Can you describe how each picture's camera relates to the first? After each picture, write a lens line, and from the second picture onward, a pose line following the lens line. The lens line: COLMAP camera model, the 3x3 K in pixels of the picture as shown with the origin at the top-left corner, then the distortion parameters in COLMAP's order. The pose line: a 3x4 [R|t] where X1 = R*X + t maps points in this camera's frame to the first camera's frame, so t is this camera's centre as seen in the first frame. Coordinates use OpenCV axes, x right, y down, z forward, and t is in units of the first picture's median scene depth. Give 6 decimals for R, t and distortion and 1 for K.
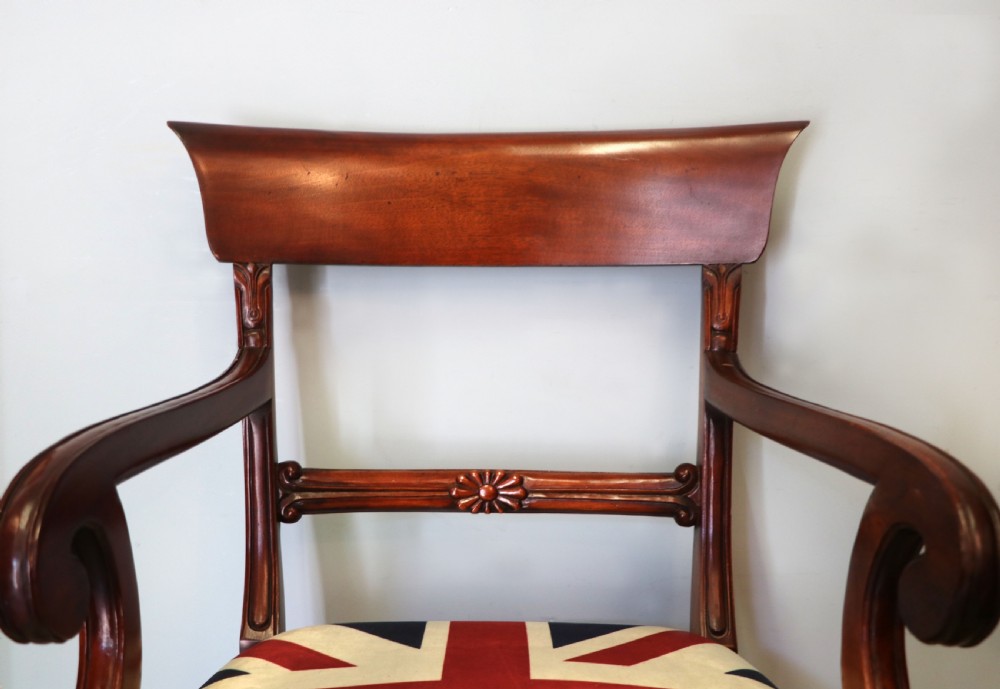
lens RADIAL K [[1281.2, 0, 442.5], [0, 1281.2, 333.7], [0, 0, 1]] dist [-0.076887, 0.000000]
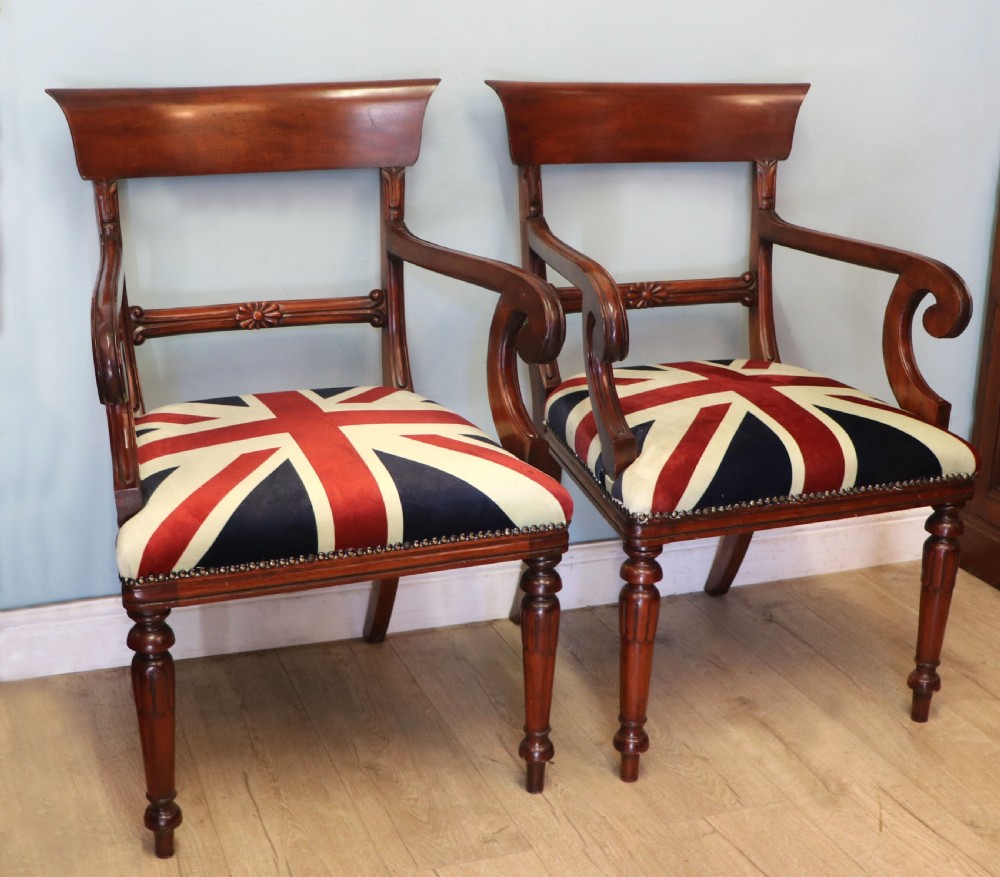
lens RADIAL K [[1549.5, 0, 443.9], [0, 1549.5, 421.3], [0, 0, 1]] dist [-0.134367, 0.000000]
pose [[0.930773, -0.098449, 0.352094, -0.448776], [0.033092, 0.981794, 0.187042, -0.102032], [-0.364098, -0.162442, 0.917085, -0.893080]]
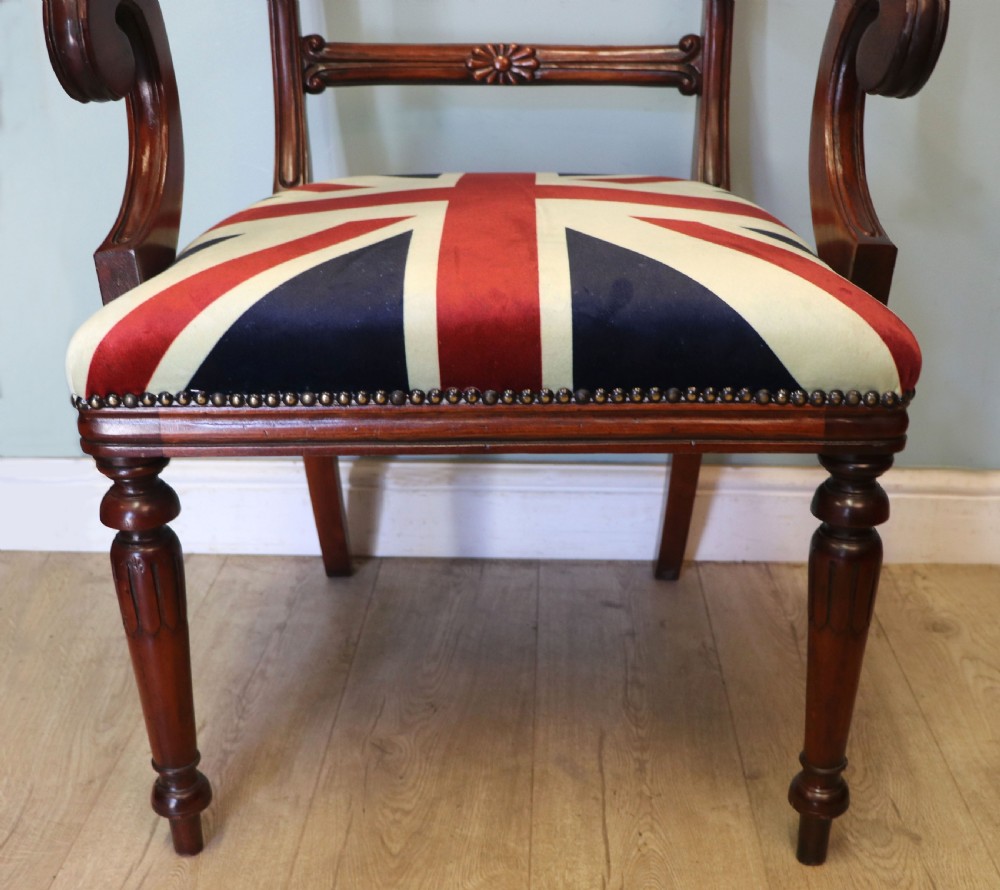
lens RADIAL K [[1348.6, 0, 498.6], [0, 1348.6, 558.3], [0, 0, 1]] dist [-0.160597, 0.000000]
pose [[0.999937, -0.006164, 0.009330, 0.020128], [0.003052, 0.953103, 0.302631, 0.186111], [-0.010758, -0.302583, 0.953062, -0.159580]]
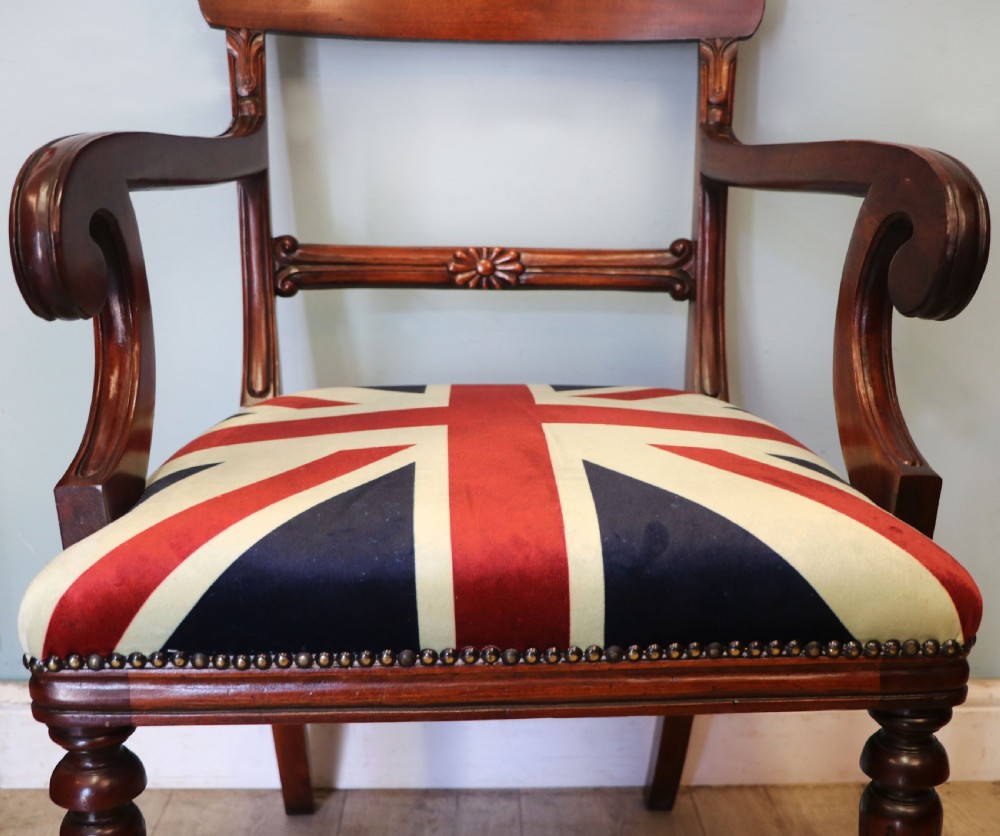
lens RADIAL K [[1363.8, 0, 527.3], [0, 1363.8, 444.9], [0, 0, 1]] dist [-0.068364, 0.000000]
pose [[0.995811, -0.006968, 0.091175, -0.030568], [-0.002662, 0.994460, 0.105085, 0.151649], [-0.091402, -0.104887, 0.990275, -0.075691]]
